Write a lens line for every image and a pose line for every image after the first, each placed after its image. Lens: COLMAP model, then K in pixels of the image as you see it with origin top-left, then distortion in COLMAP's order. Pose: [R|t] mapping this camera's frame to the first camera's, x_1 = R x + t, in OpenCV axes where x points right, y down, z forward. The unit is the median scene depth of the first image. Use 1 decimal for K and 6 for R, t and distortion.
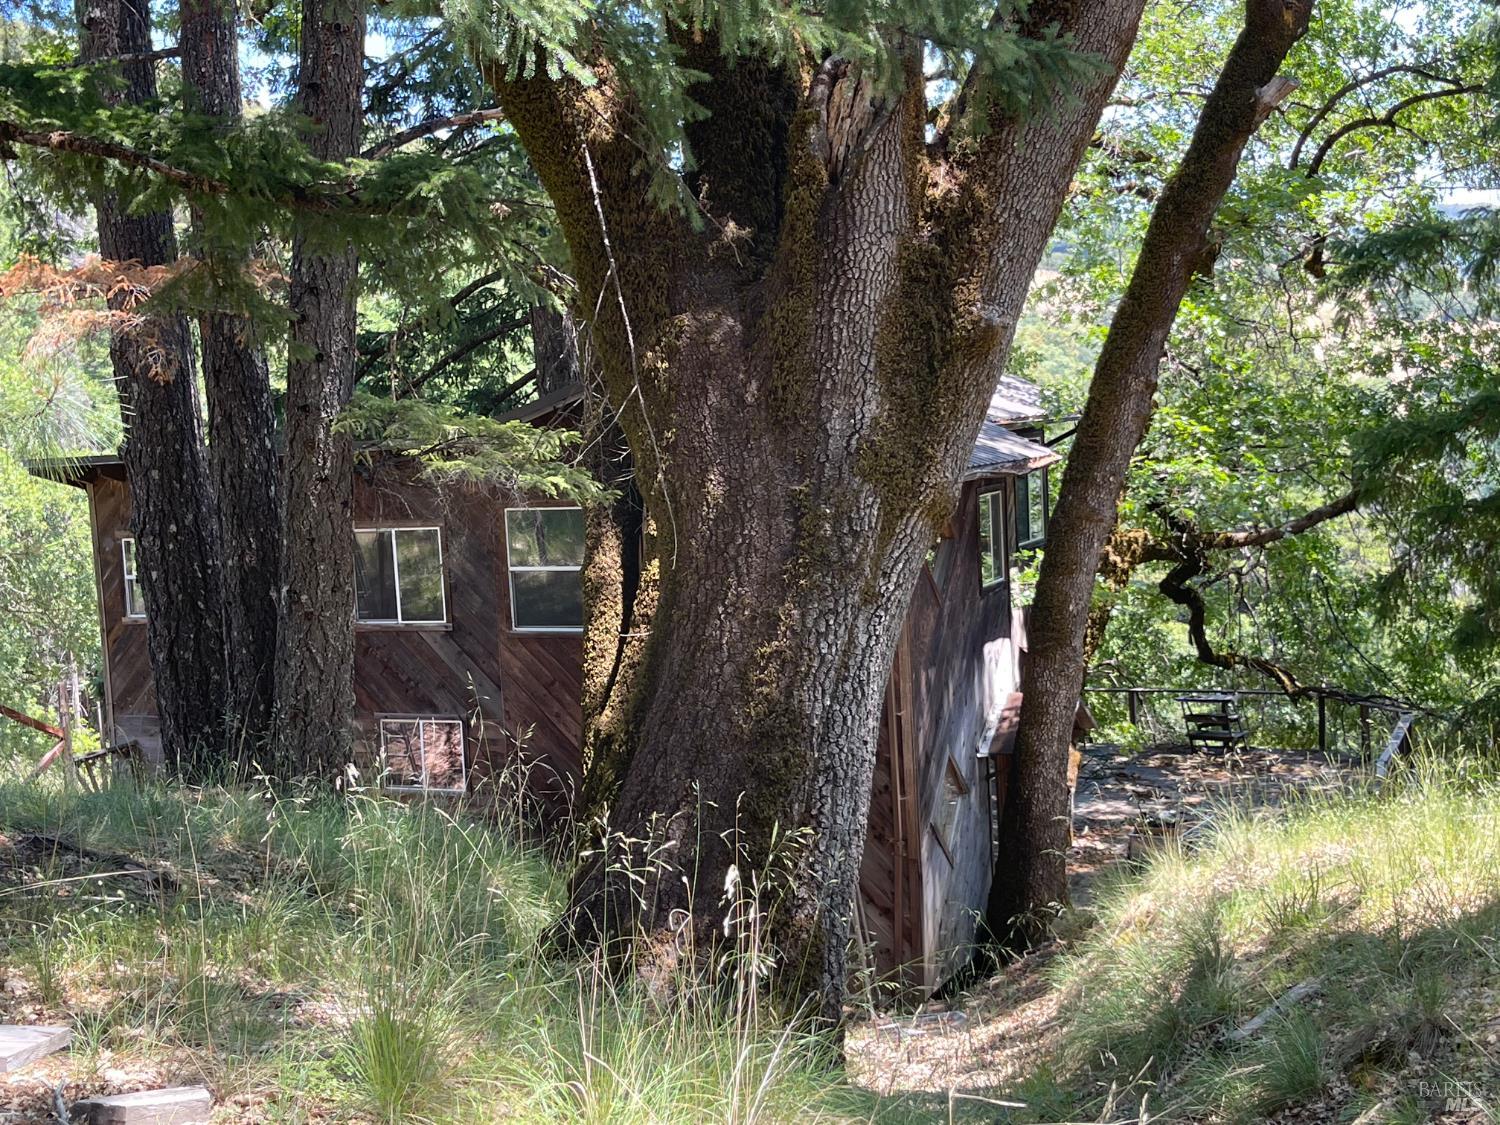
lens RADIAL K [[1932.9, 0, 748.7], [0, 1932.9, 556.2], [0, 0, 1]] dist [0.045985, 0.000000]
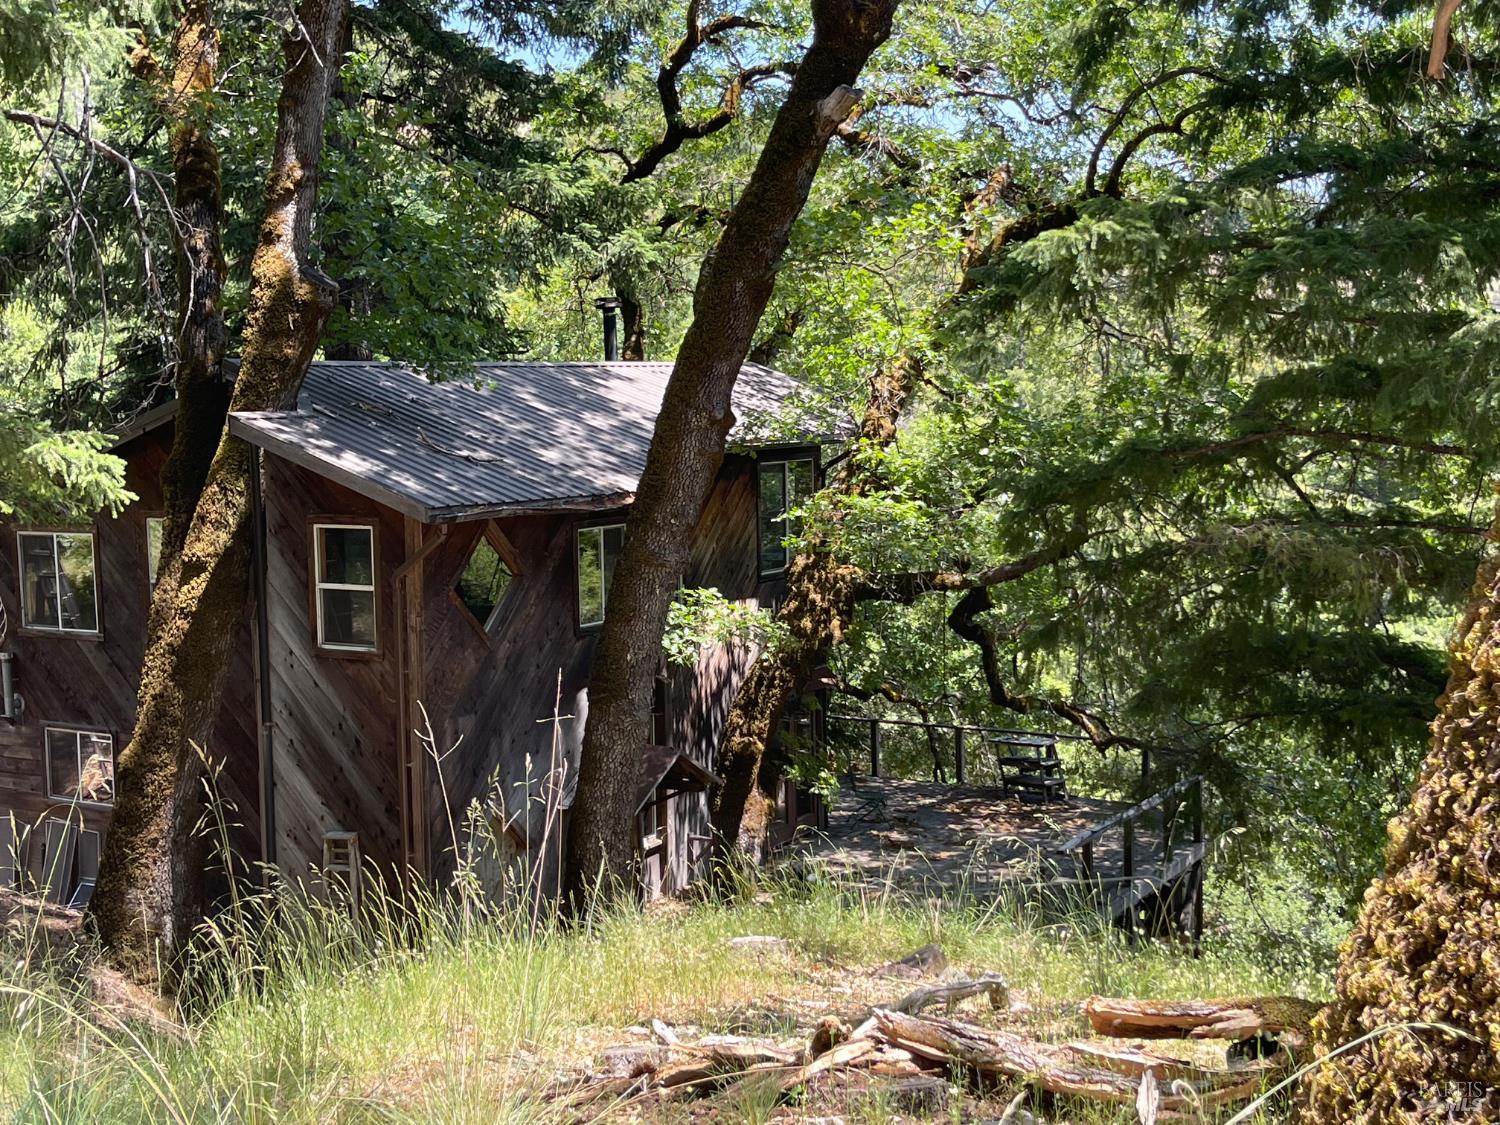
lens RADIAL K [[1932.9, 0, 712.5], [0, 1932.9, 556.0], [0, 0, 1]] dist [0.045985, 0.000000]
pose [[0.988700, 0.043869, -0.143346, 0.272864], [-0.041868, 0.998979, 0.016950, -0.031925], [0.143944, -0.010757, 0.989527, 0.073947]]
